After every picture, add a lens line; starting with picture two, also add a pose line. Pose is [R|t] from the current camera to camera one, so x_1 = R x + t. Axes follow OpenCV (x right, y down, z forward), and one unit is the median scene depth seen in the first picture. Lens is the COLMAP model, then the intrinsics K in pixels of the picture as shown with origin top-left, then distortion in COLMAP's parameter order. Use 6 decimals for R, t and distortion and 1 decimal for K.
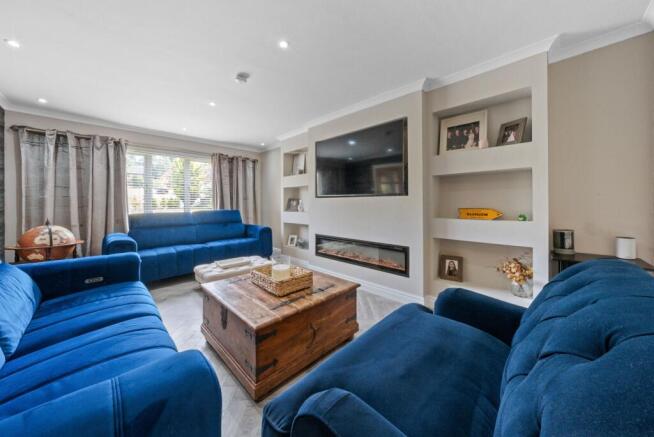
lens RADIAL K [[231.4, 0, 327.9], [0, 231.4, 203.4], [0, 0, 1]] dist [-0.000038, 0.000009]
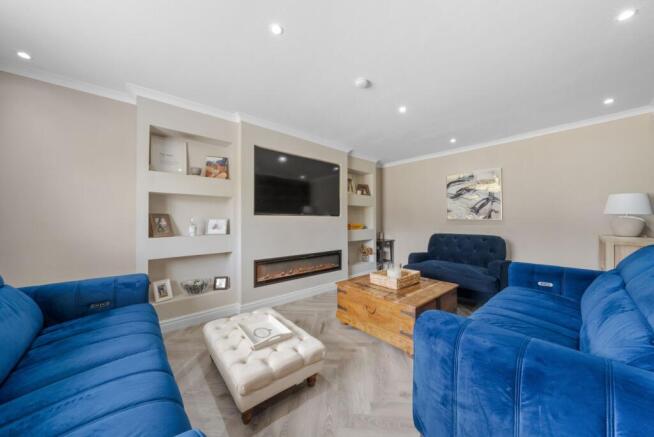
lens RADIAL K [[225.0, 0, 325.2], [0, 225.0, 221.0], [0, 0, 1]] dist [-0.000627, 0.000019]
pose [[0.076133, 0.001053, 0.997097, -0.658297], [0.001086, 0.999999, -0.001139, -0.001402], [-0.997097, 0.001170, 0.076132, 0.569176]]
